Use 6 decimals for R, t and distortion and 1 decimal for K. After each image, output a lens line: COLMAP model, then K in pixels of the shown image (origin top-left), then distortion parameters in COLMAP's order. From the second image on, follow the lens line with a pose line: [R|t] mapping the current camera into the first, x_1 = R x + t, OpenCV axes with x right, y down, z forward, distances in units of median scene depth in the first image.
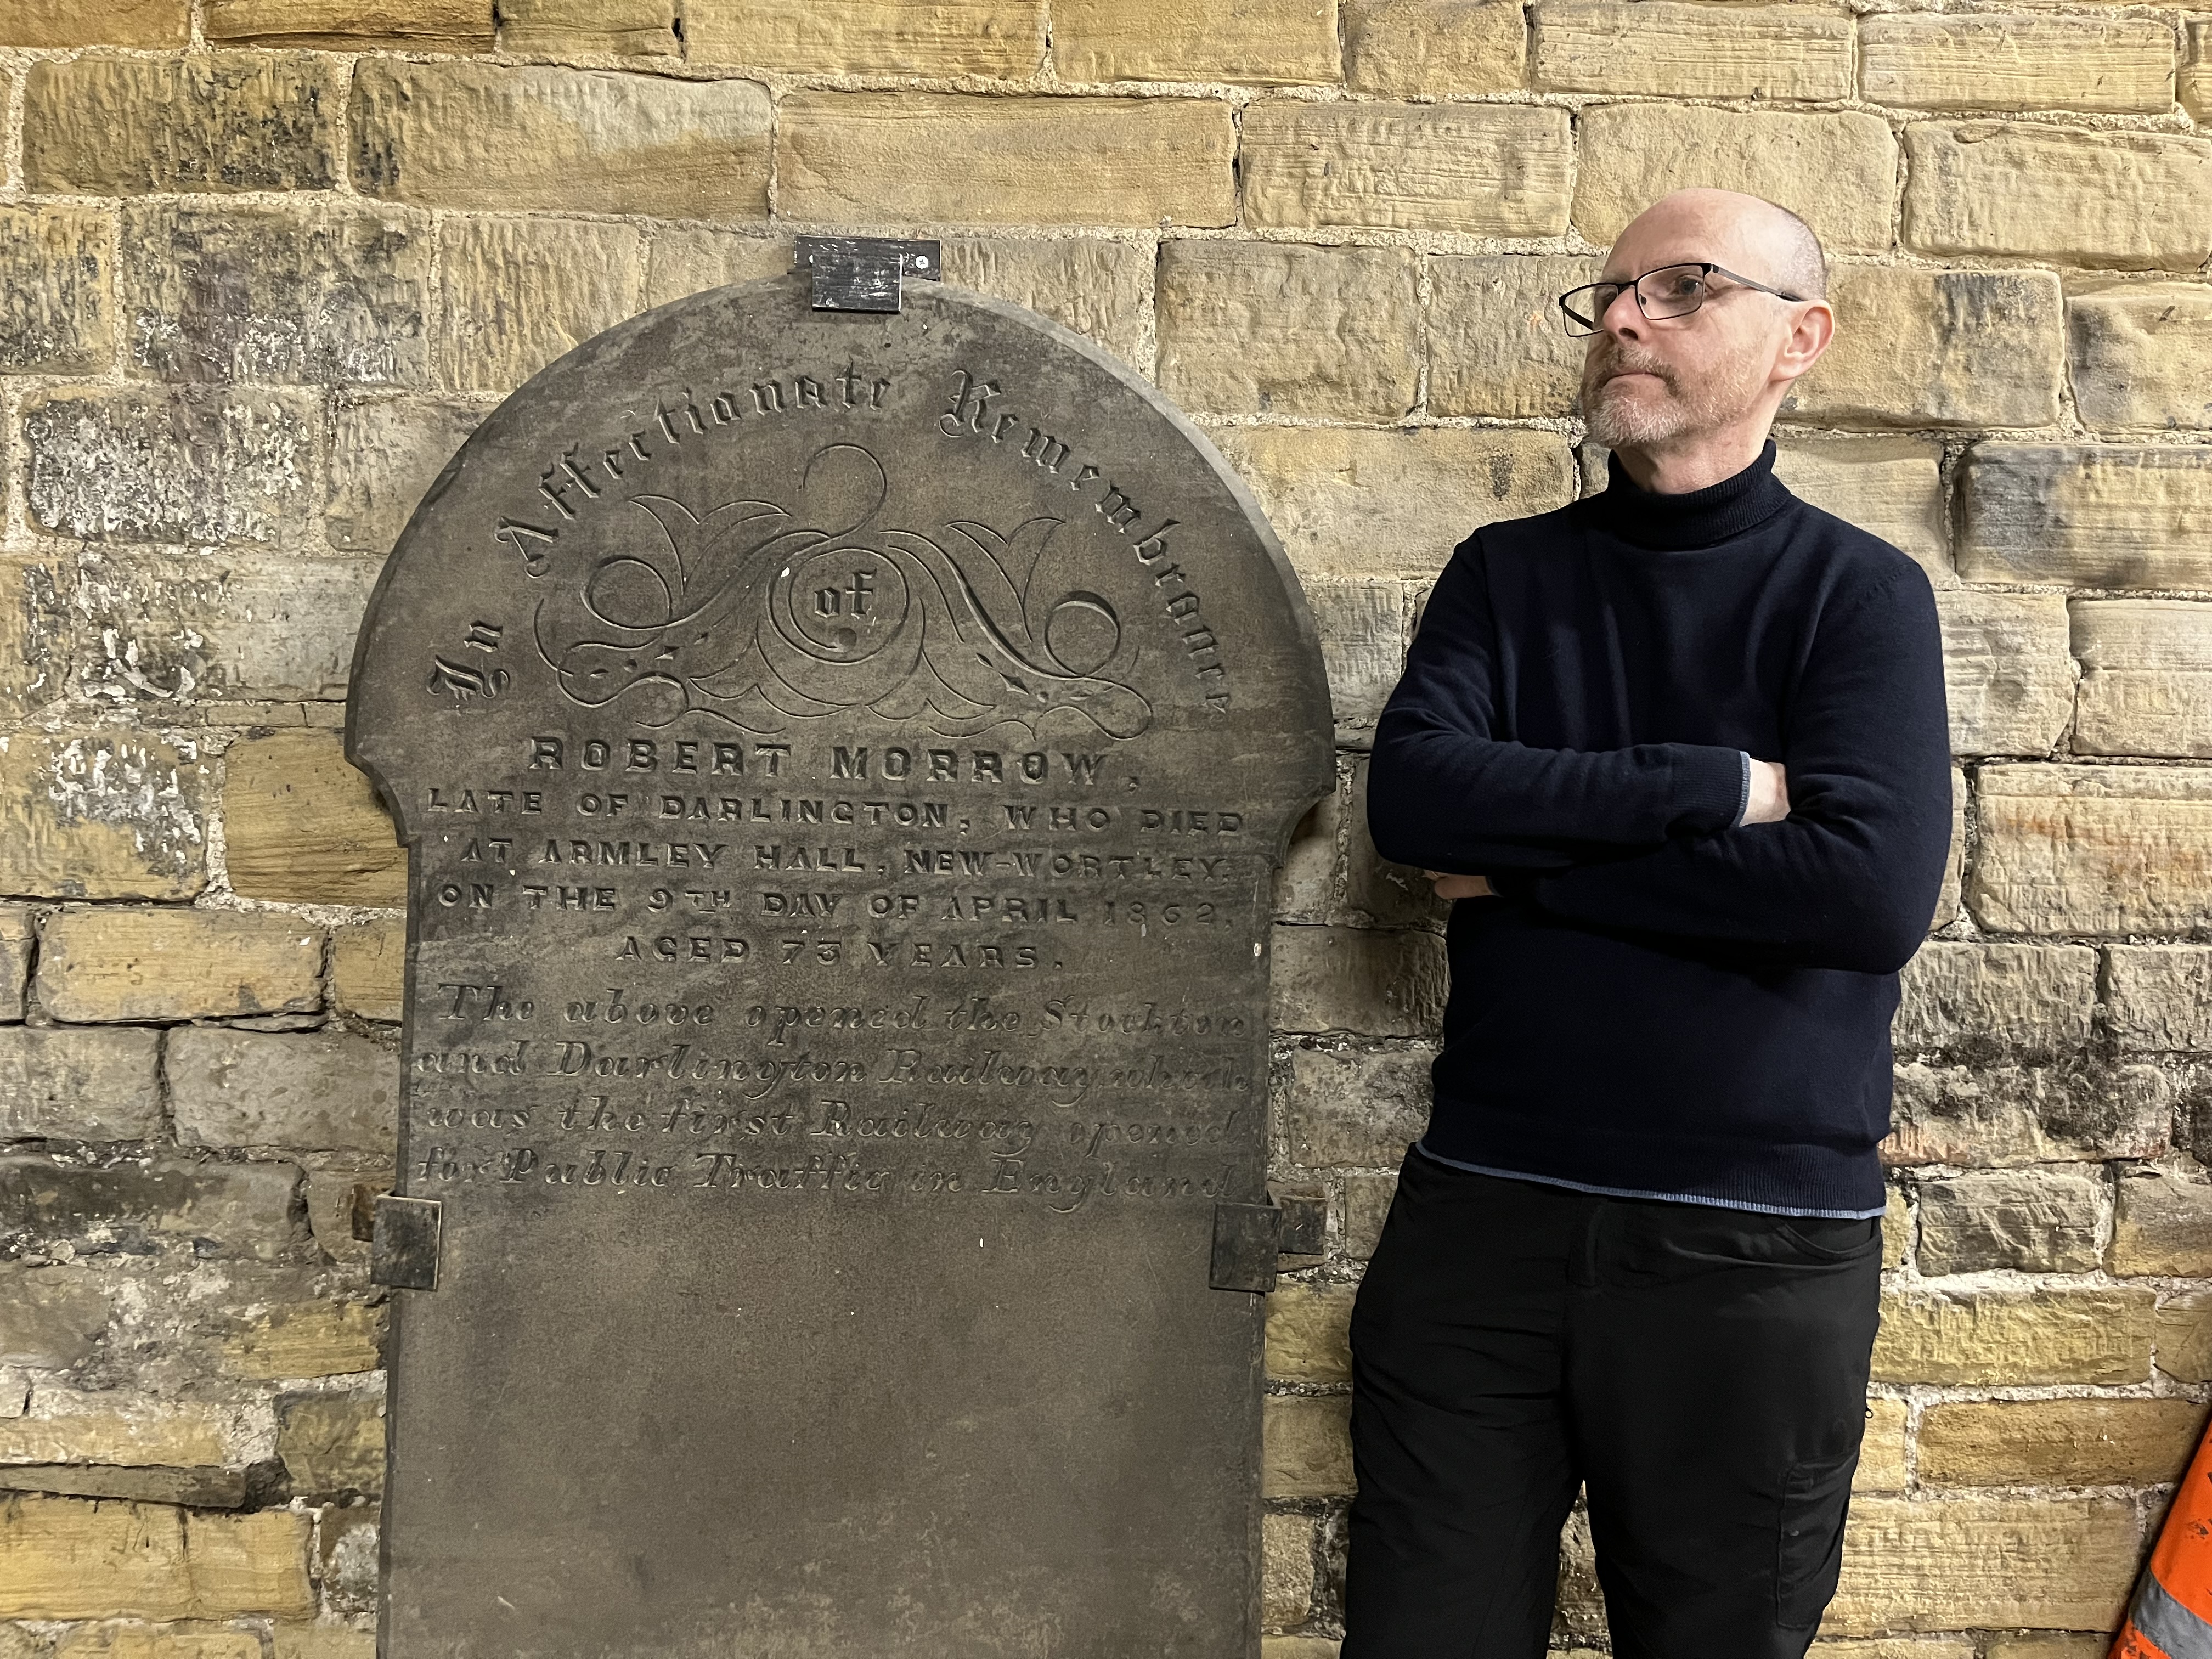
lens RADIAL K [[1709.0, 0, 1109.9], [0, 1709.0, 823.0], [0, 0, 1]] dist [0.060913, -0.089469]
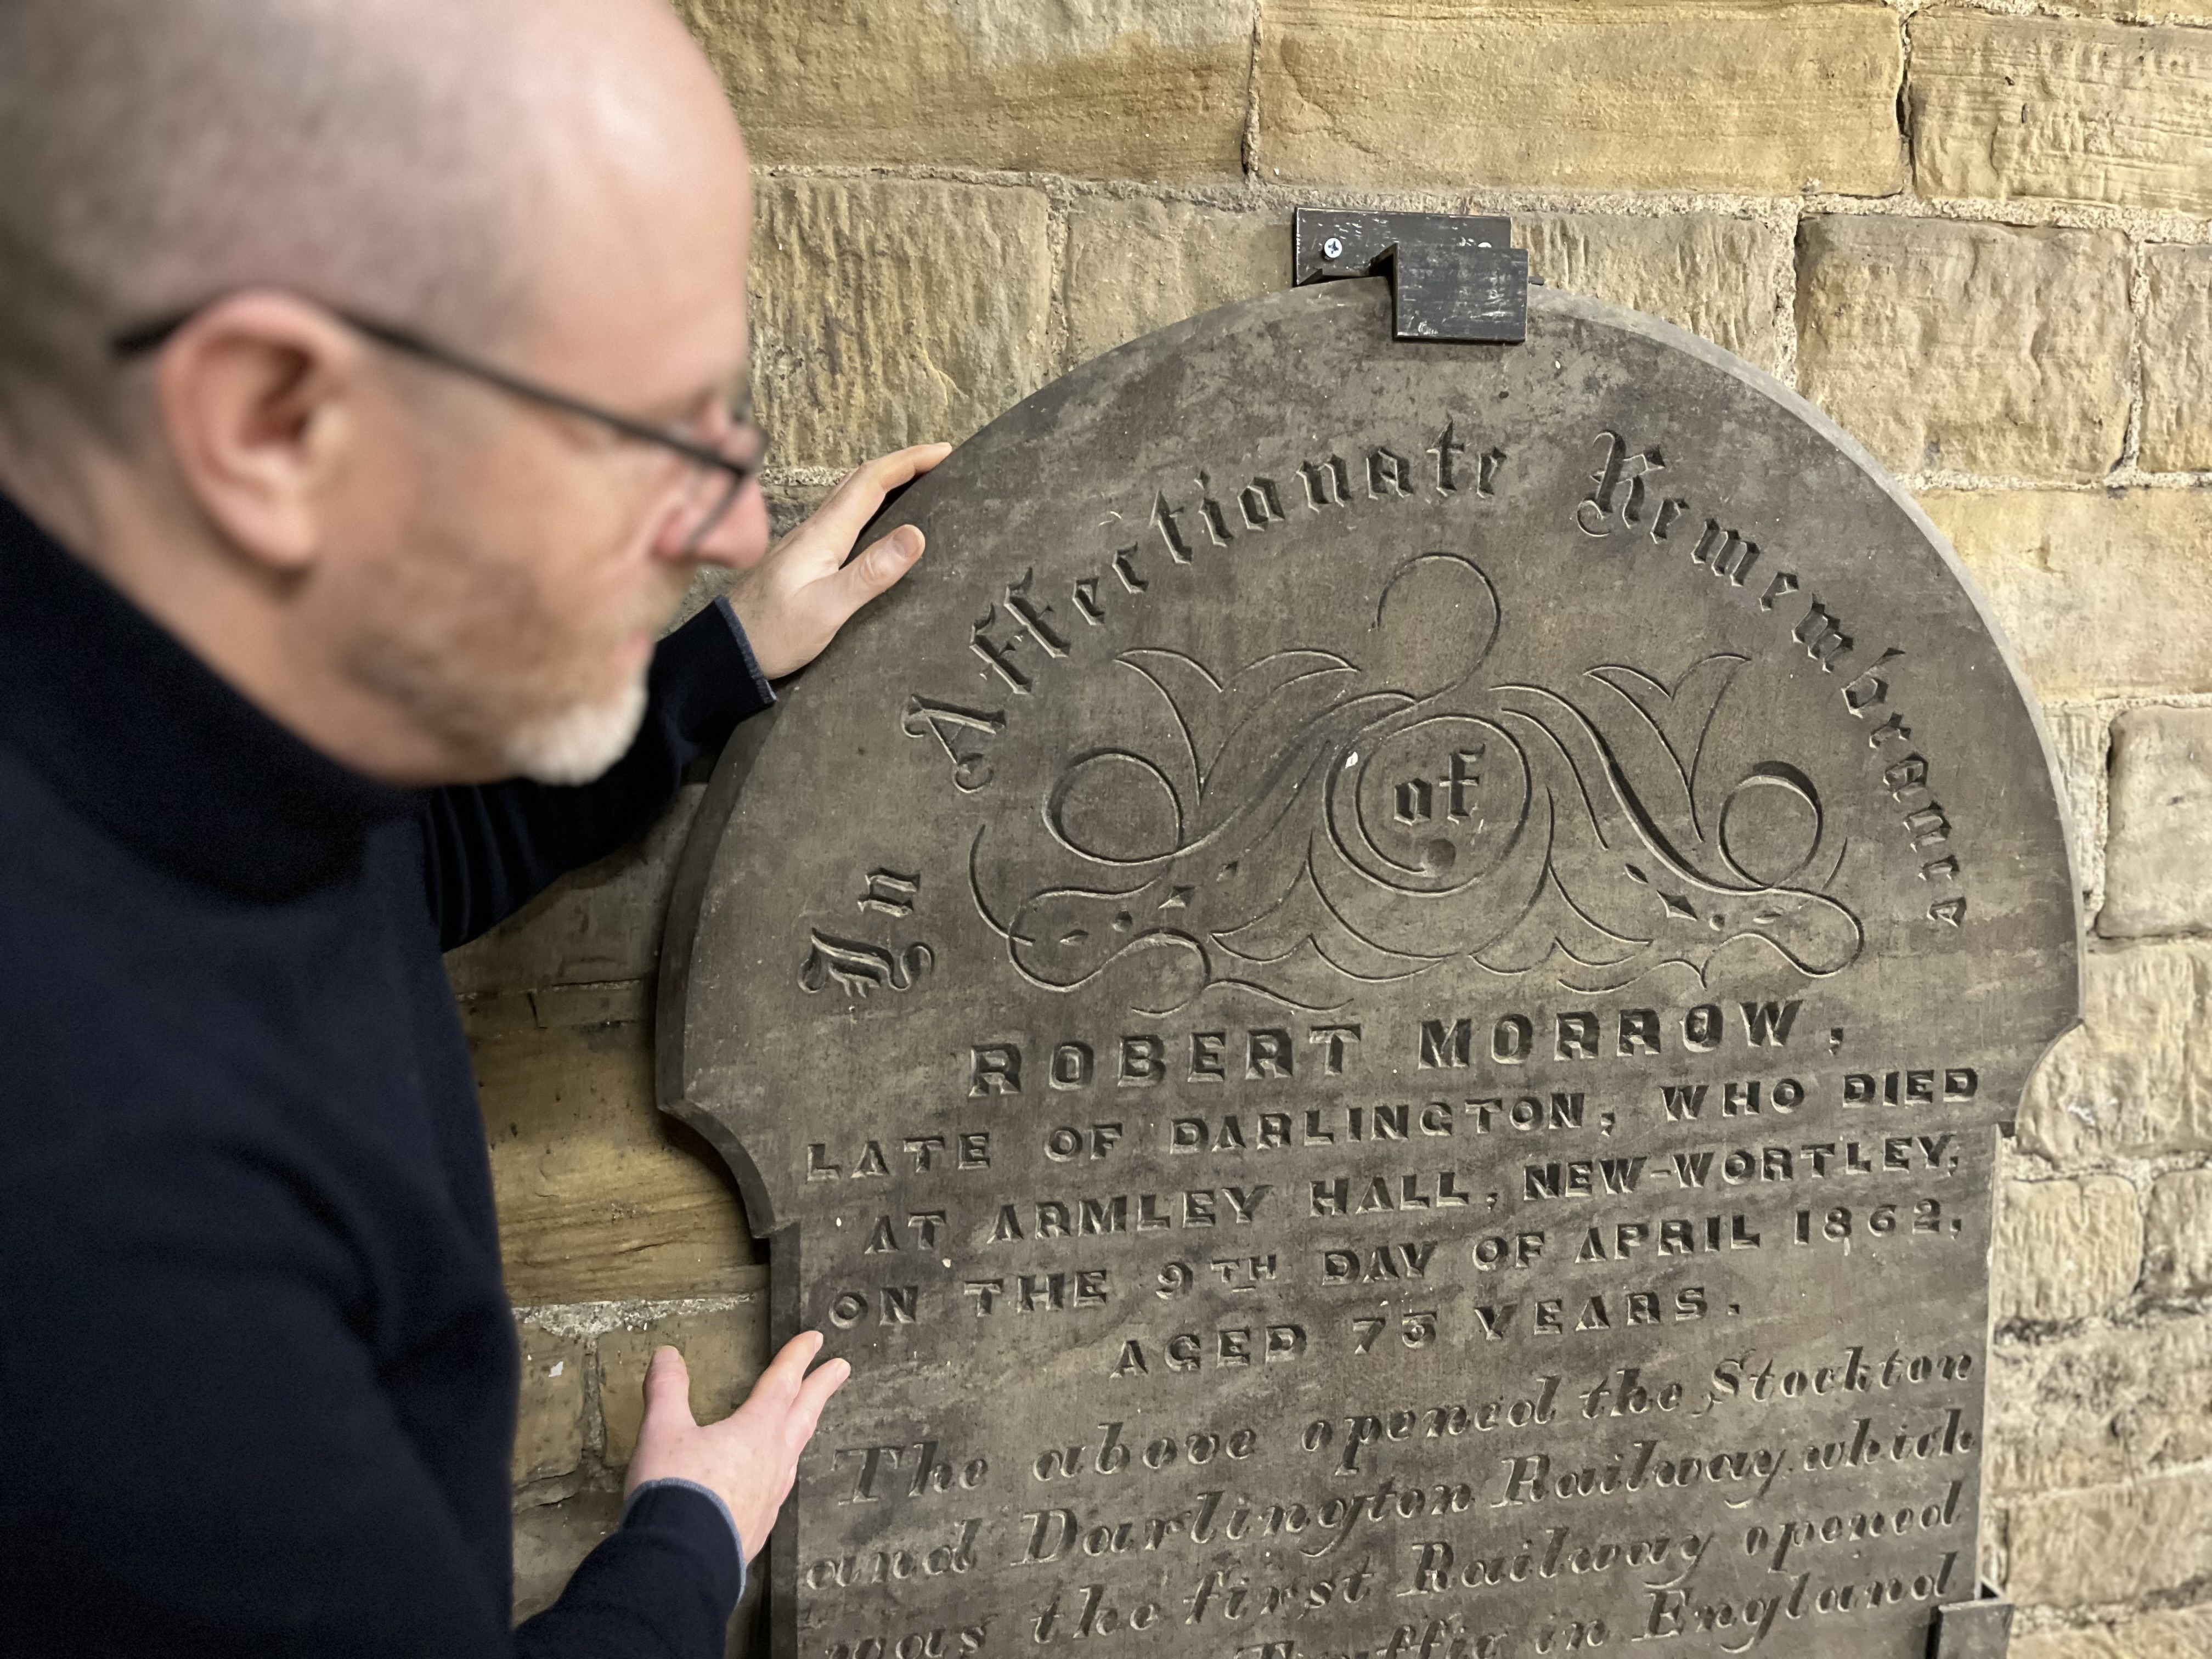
lens RADIAL K [[1709.0, 0, 1111.0], [0, 1709.0, 844.3], [0, 0, 1]] dist [0.060913, -0.089469]
pose [[0.982644, -0.056347, 0.176737, -0.376160], [0.042310, 0.995716, 0.082212, -0.164493], [-0.180612, -0.073308, 0.980819, 0.376944]]
